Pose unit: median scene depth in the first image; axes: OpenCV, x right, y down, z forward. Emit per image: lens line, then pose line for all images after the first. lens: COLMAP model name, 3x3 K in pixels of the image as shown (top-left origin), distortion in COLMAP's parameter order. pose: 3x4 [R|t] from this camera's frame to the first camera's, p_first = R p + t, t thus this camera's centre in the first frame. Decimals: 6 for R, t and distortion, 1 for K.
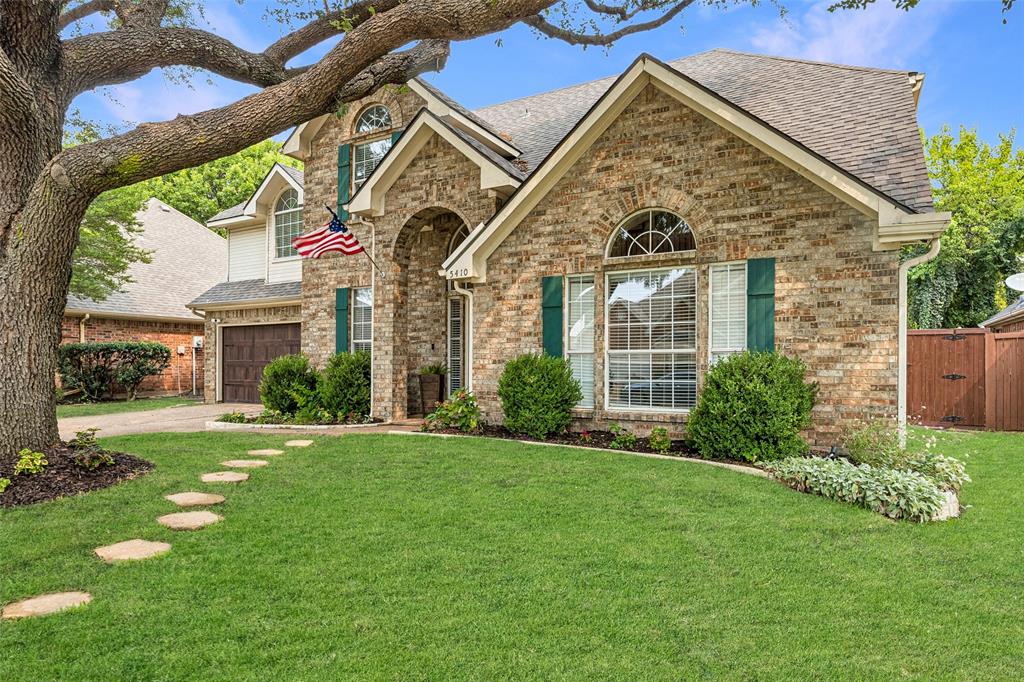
lens RADIAL K [[608.1, 0, 512.0], [0, 608.1, 341.0], [0, 0, 1]] dist [-0.000620, -0.000094]
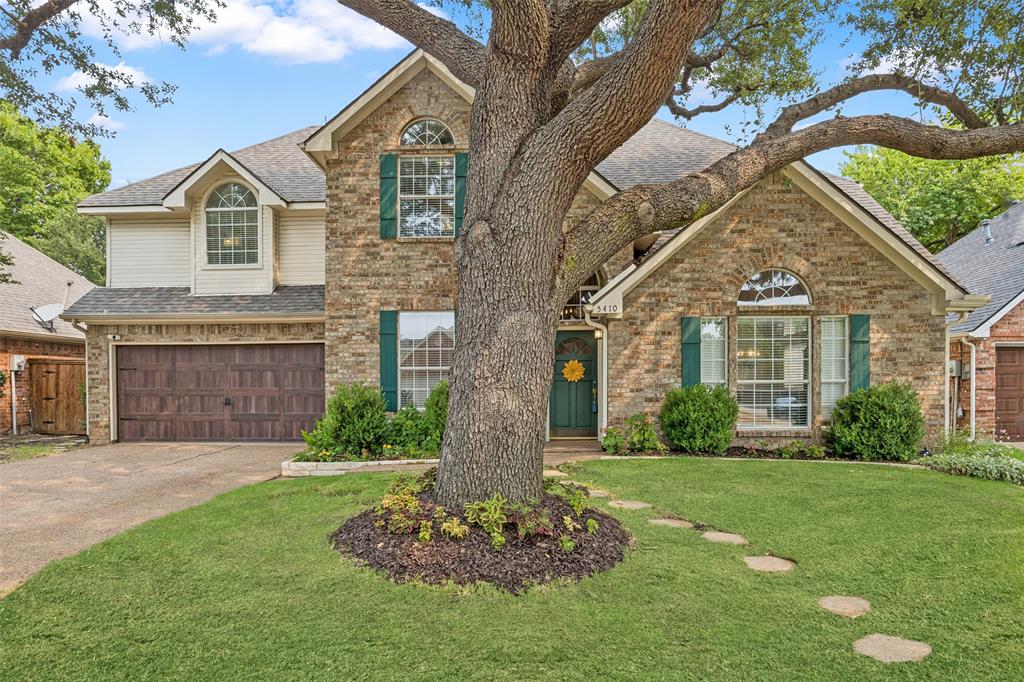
lens RADIAL K [[627.5, 0, 512.2], [0, 627.5, 371.8], [0, 0, 1]] dist [-0.000602, 0.000363]
pose [[0.880687, 0.004399, 0.473679, -0.819426], [-0.012468, 0.999826, 0.013896, -0.013898], [-0.473535, -0.018144, 0.880588, 0.103073]]
